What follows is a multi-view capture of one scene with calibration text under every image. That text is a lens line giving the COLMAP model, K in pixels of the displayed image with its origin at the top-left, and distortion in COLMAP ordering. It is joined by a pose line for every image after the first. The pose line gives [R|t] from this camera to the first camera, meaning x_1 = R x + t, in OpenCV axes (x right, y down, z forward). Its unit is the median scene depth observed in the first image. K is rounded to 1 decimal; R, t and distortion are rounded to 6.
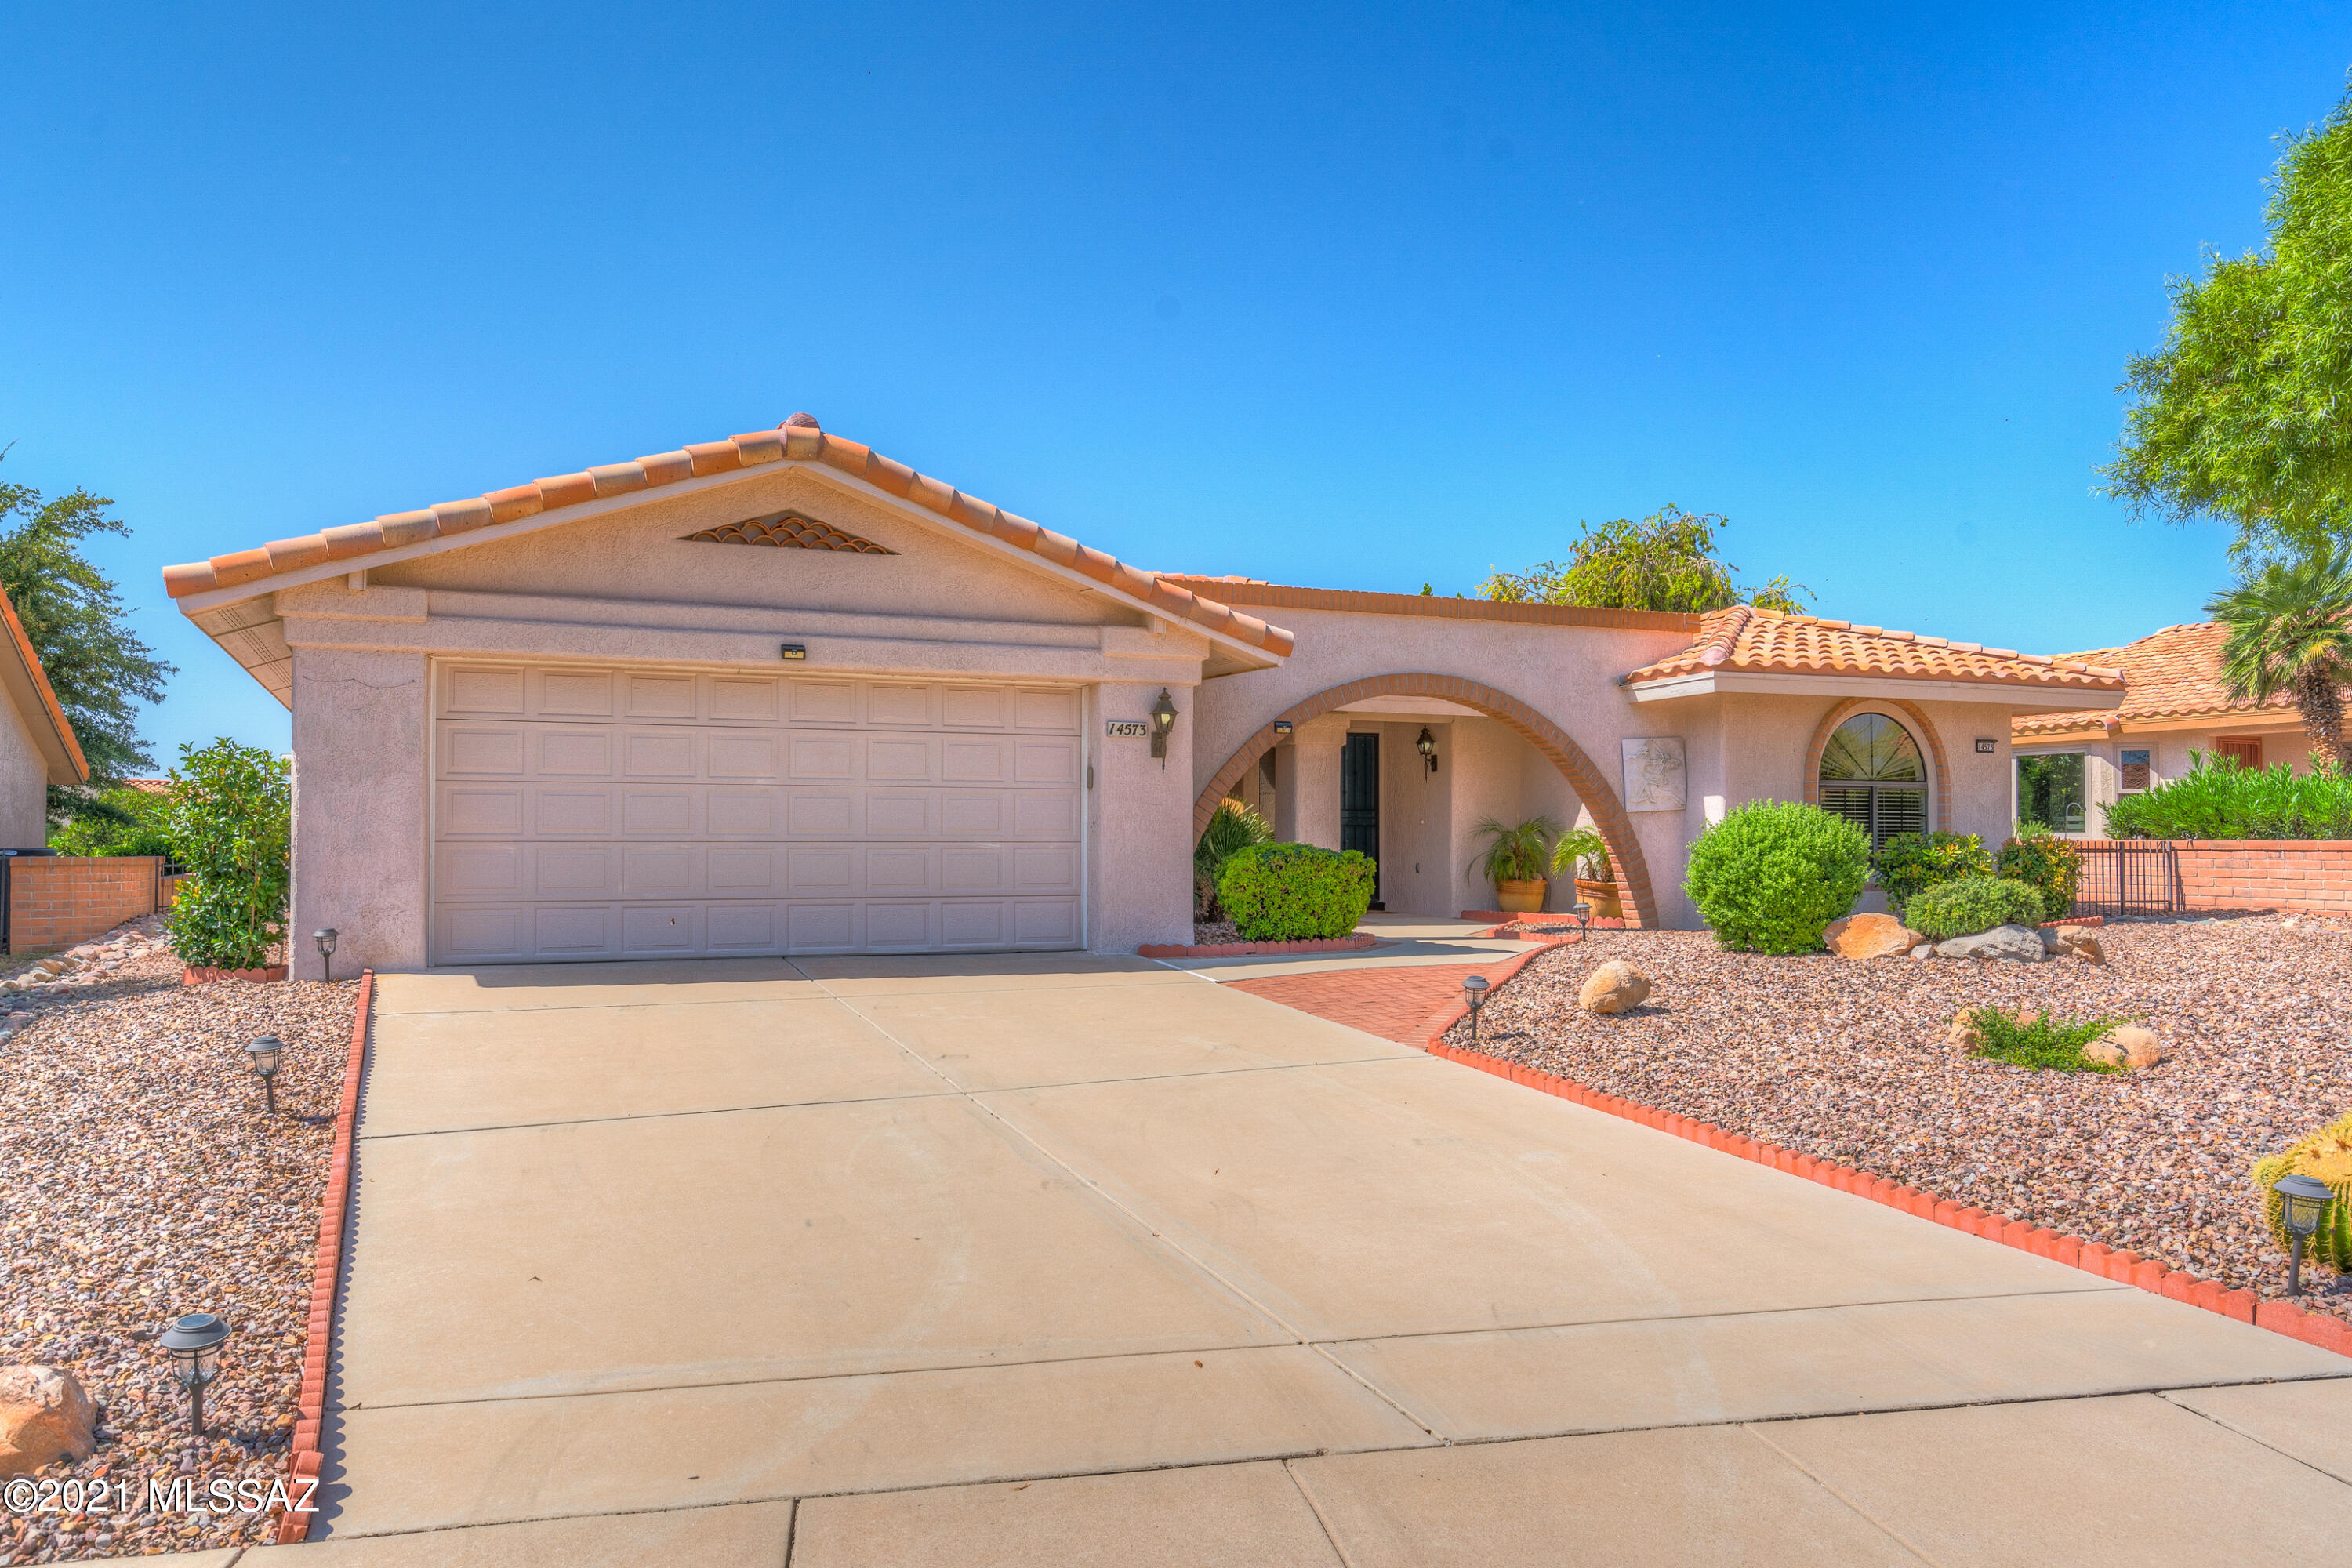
lens RADIAL K [[1794.0, 0, 1181.4], [0, 1794.0, 783.8], [0, 0, 1]] dist [-0.003706, -0.000443]
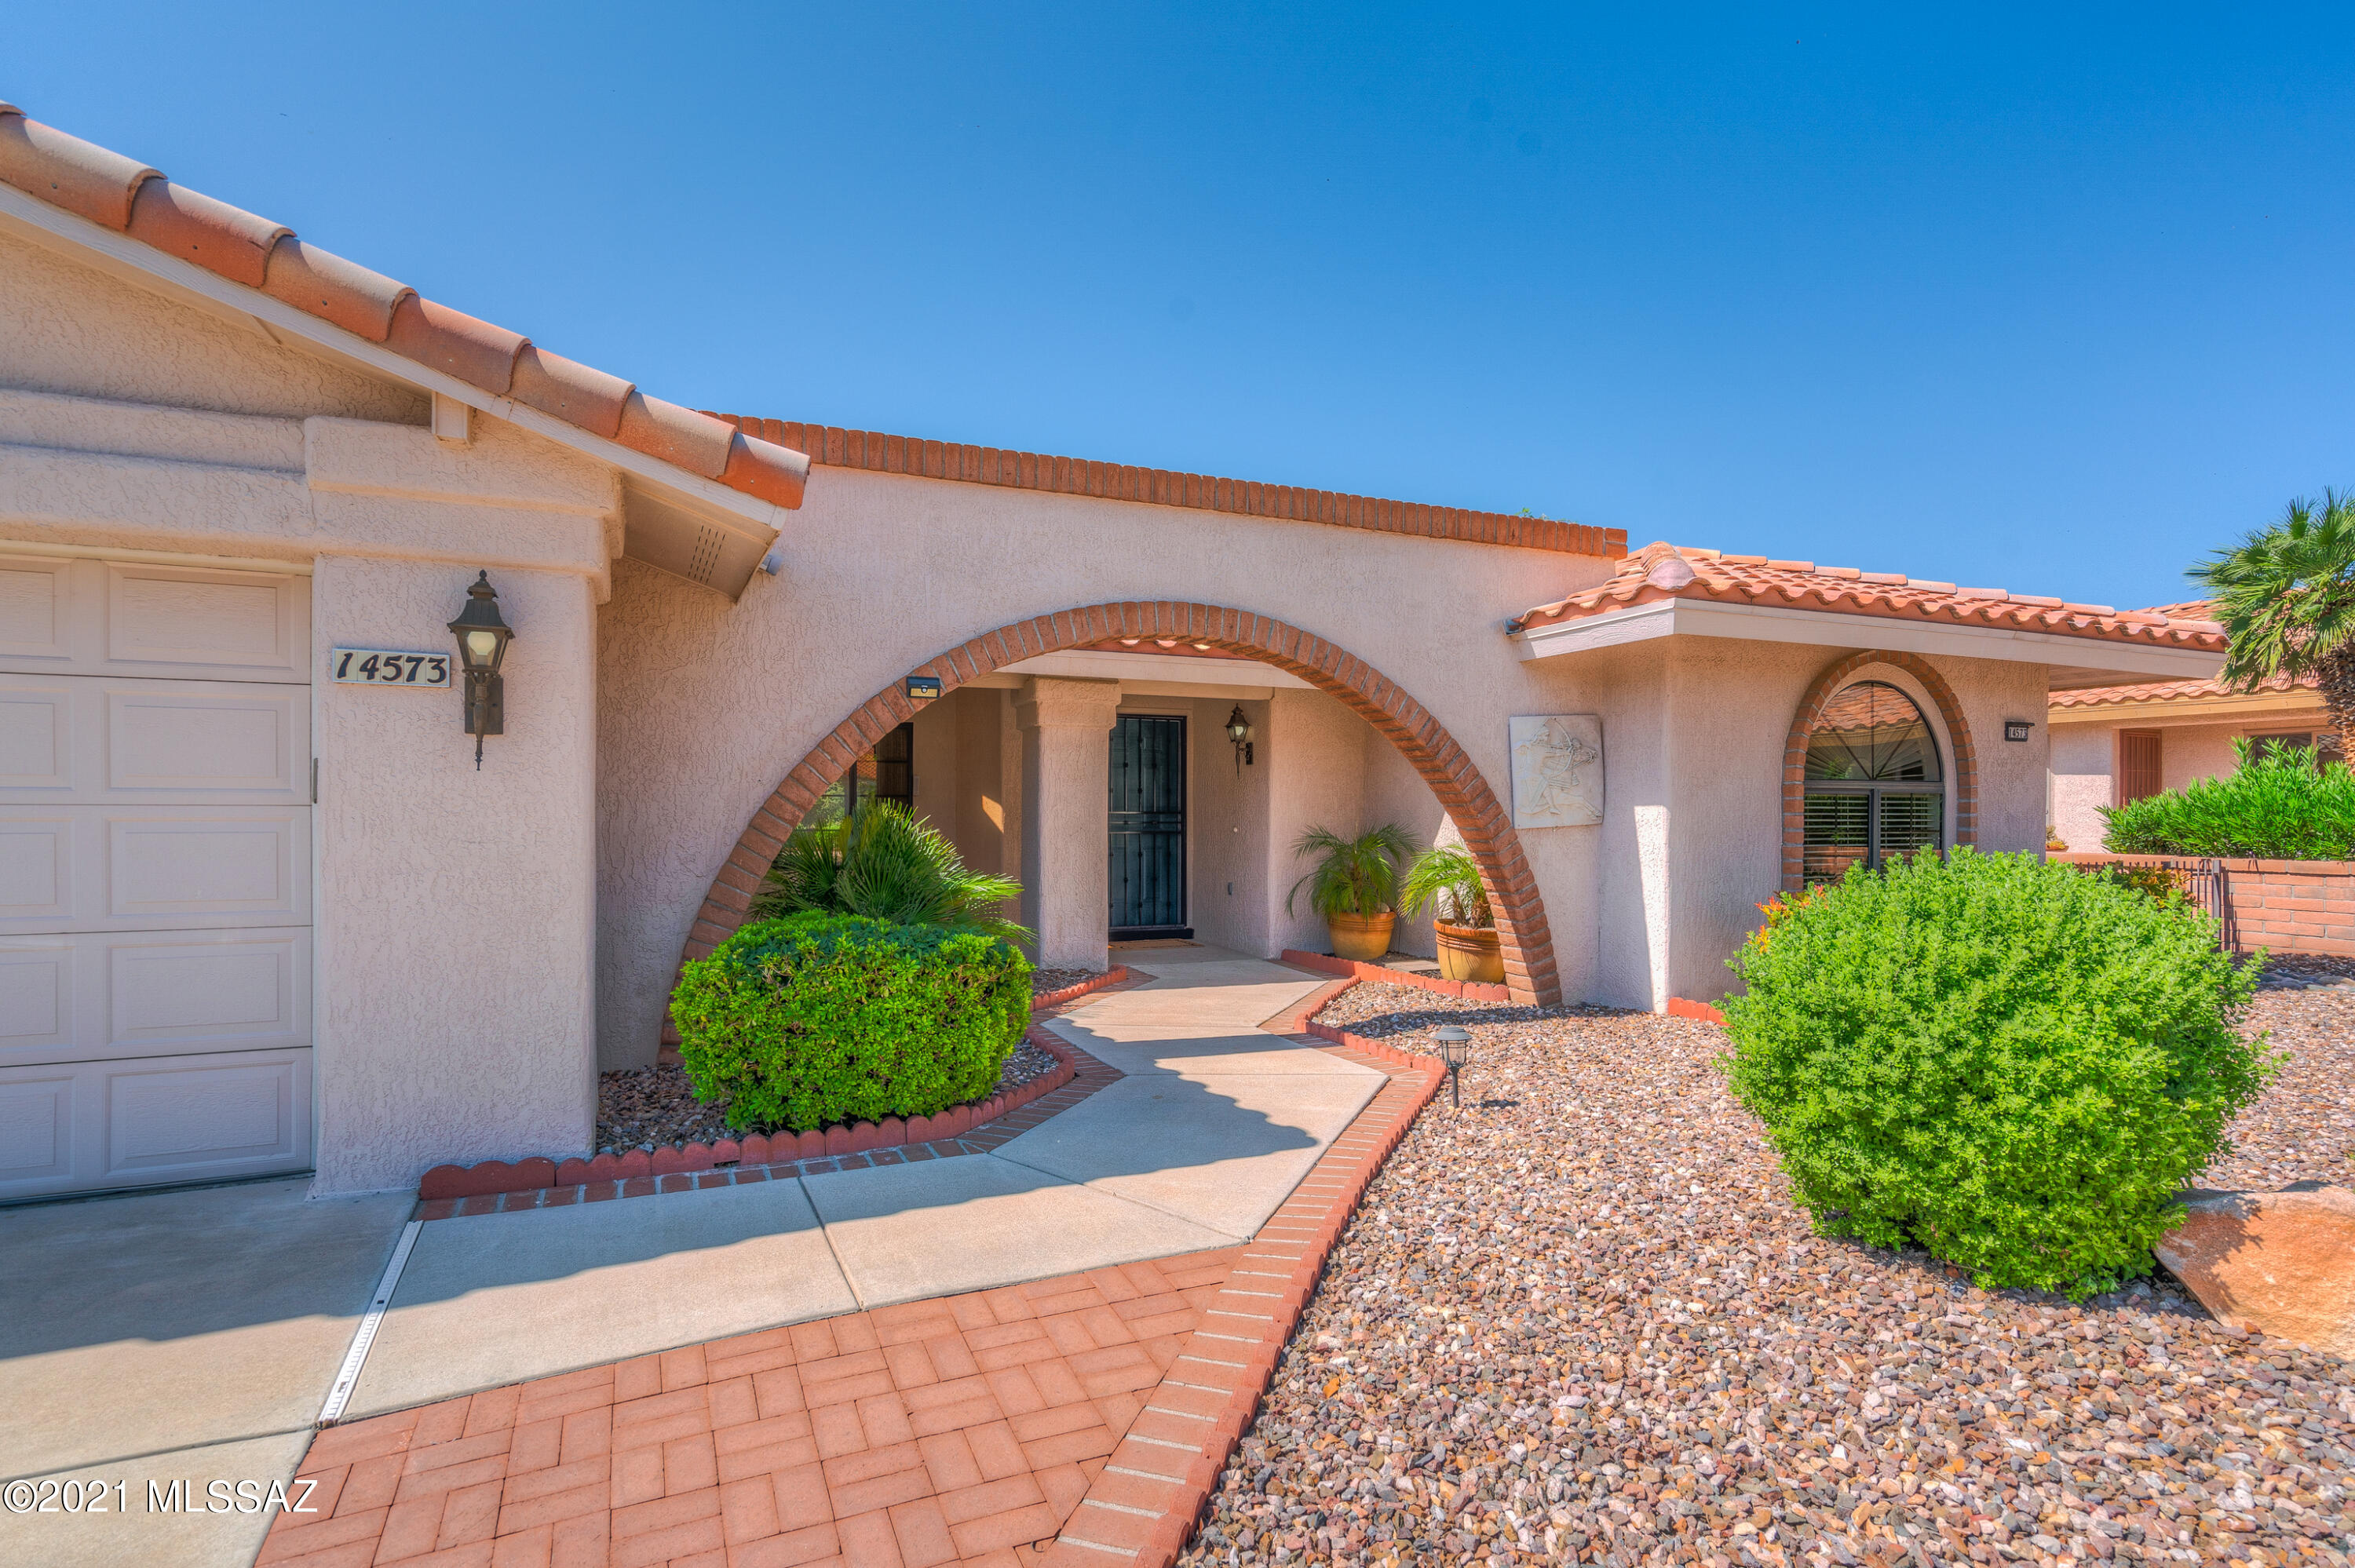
lens RADIAL K [[1158.0, 0, 1165.0], [0, 1158.0, 789.8], [0, 0, 1]] dist [0.000959, 0.000259]
pose [[0.999950, 0.003667, -0.009348, 0.124773], [-0.003498, 0.999832, 0.017987, -0.005500], [0.009413, -0.017954, 0.999795, 0.578206]]
